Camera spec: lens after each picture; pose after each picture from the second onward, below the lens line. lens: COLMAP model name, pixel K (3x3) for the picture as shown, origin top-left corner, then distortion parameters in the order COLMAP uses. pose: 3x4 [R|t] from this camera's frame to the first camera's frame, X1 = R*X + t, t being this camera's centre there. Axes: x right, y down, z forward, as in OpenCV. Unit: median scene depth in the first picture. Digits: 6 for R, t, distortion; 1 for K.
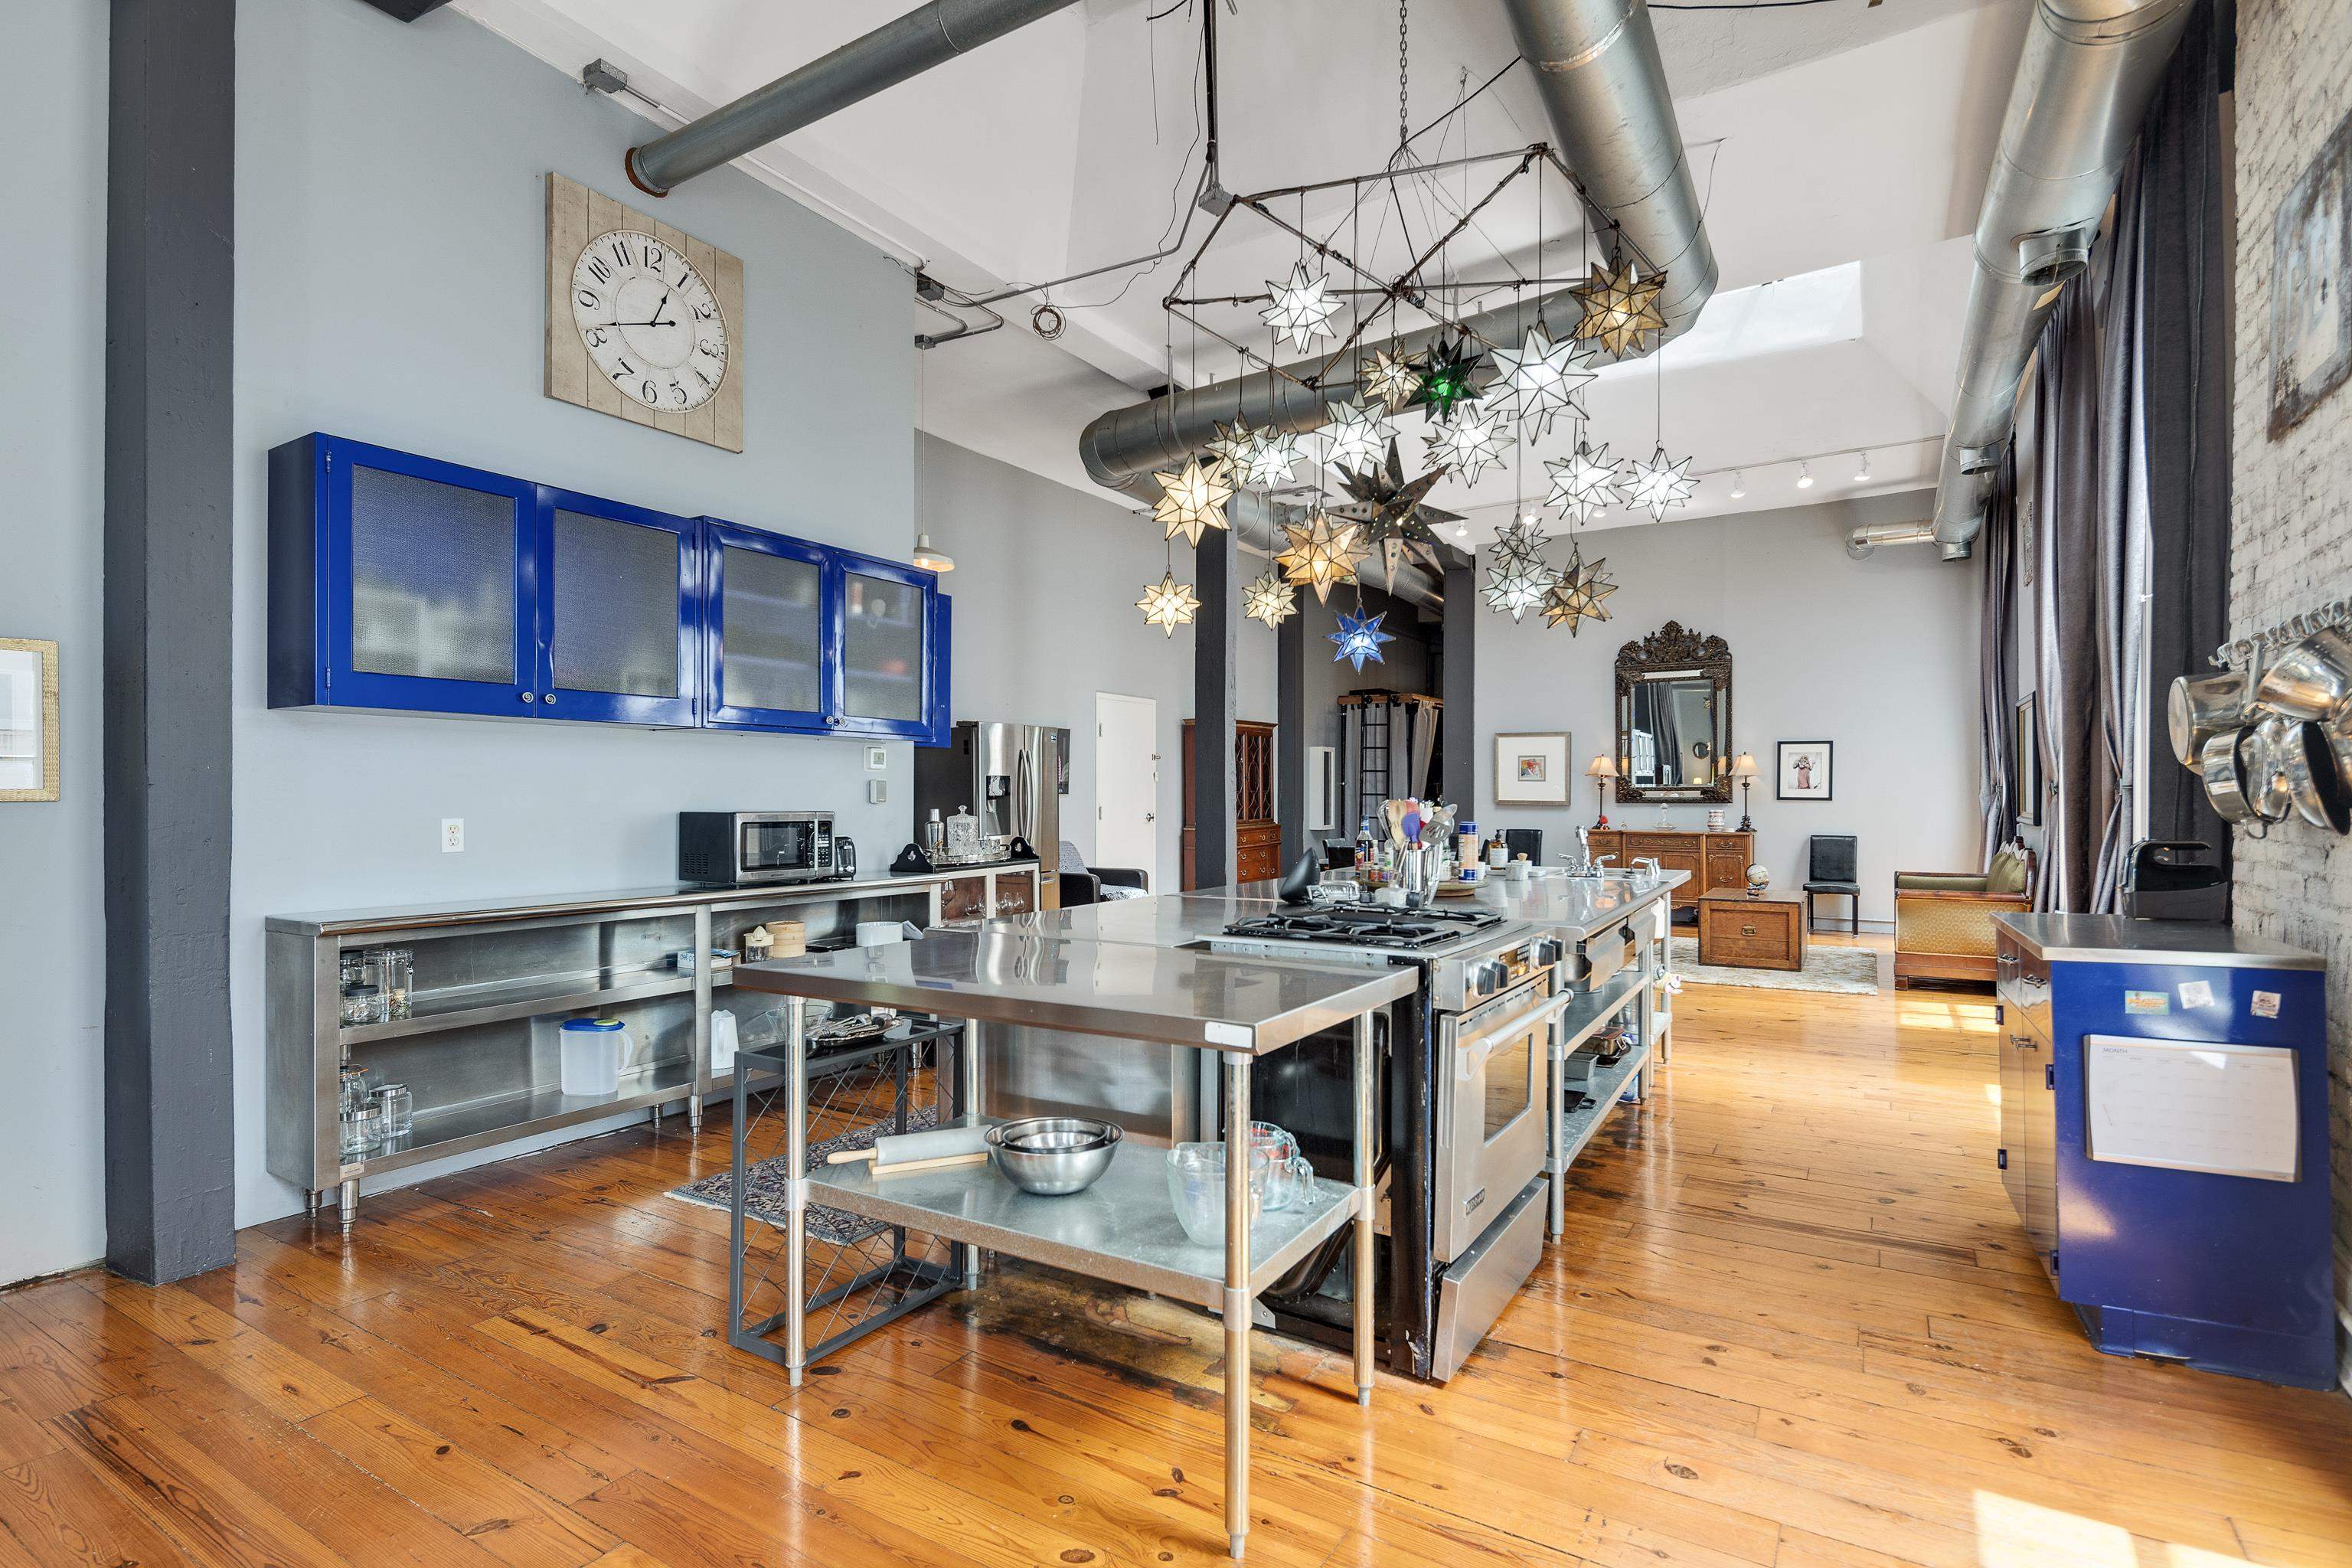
lens RADIAL K [[1137.5, 0, 1172.9], [0, 1137.5, 791.5], [0, 0, 1]] dist [-0.001454, -0.001218]
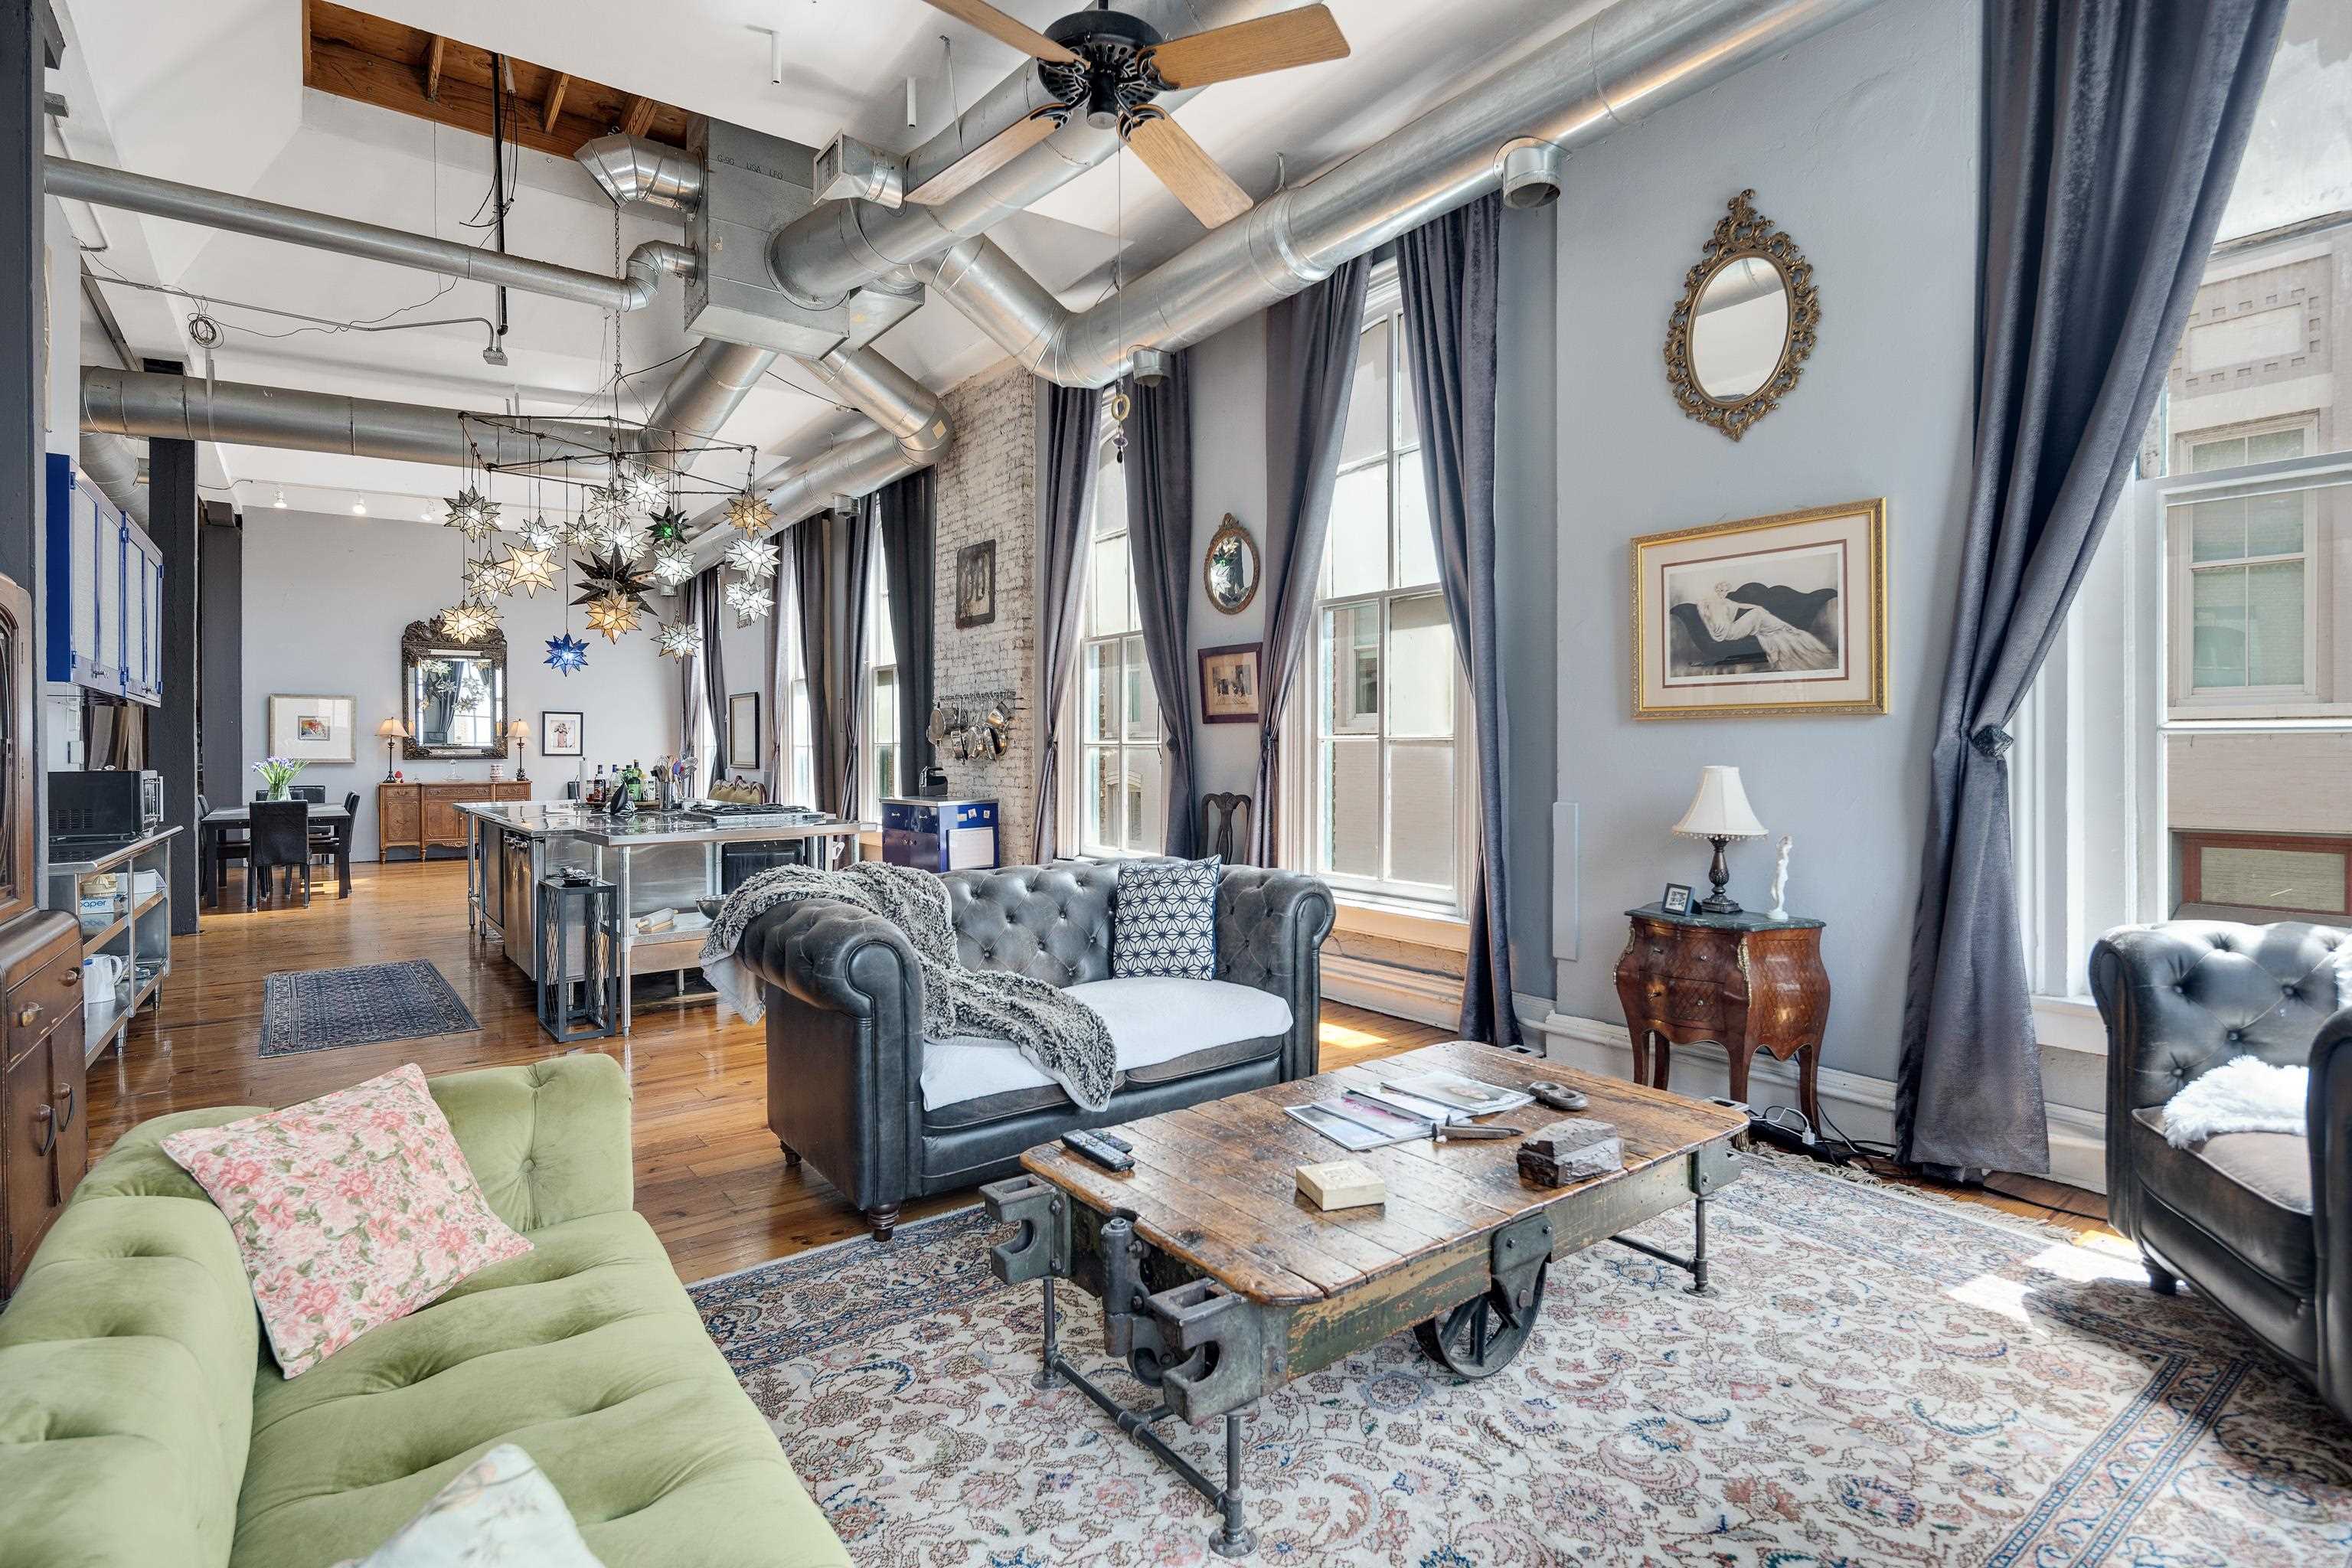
lens RADIAL K [[1137.5, 0, 1175.4], [0, 1137.5, 760.5], [0, 0, 1]] dist [-0.001454, -0.001218]
pose [[0.369010, -0.008368, 0.929388, -0.416066], [-0.000035, 0.999959, 0.009017, 0.000440], [-0.929425, -0.003360, 0.368995, -0.158772]]
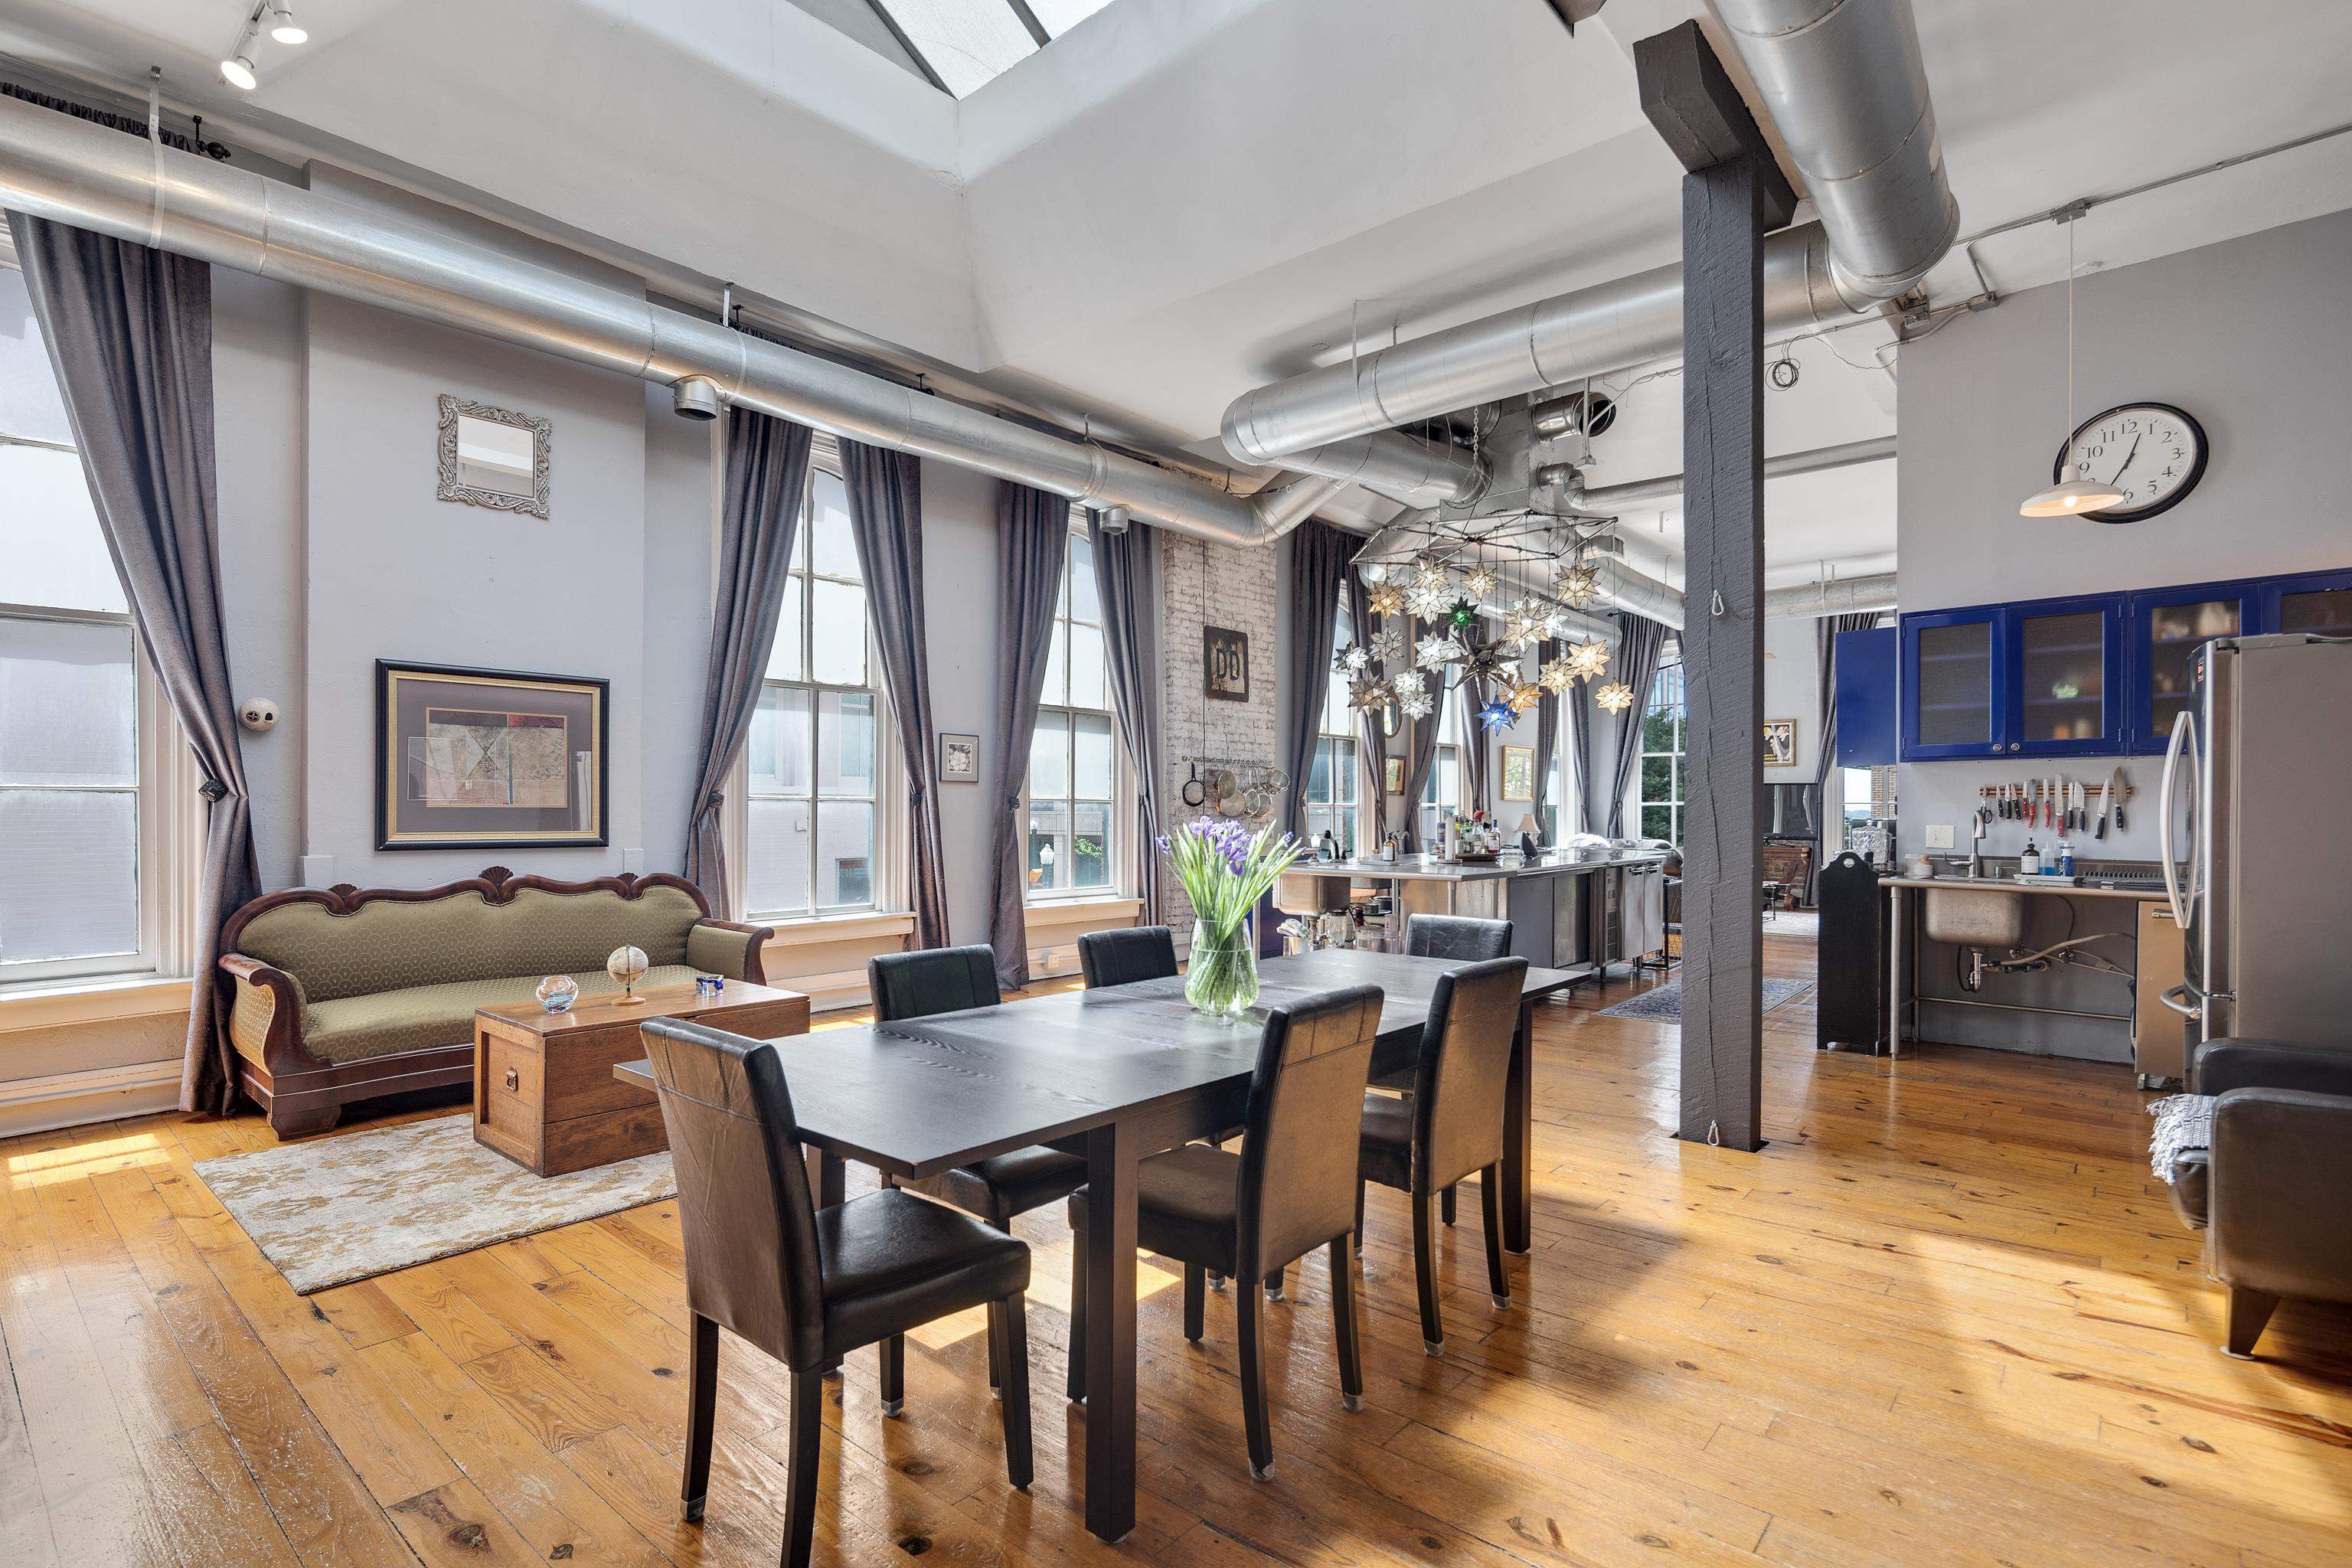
lens RADIAL K [[1137.5, 0, 1161.5], [0, 1137.5, 804.2], [0, 0, 1]] dist [-0.001454, -0.001218]
pose [[-0.985841, 0.003637, 0.167644, 0.175767], [0.003564, 0.999993, -0.000739, -0.001049], [-0.167646, -0.000131, -0.985847, 1.201002]]
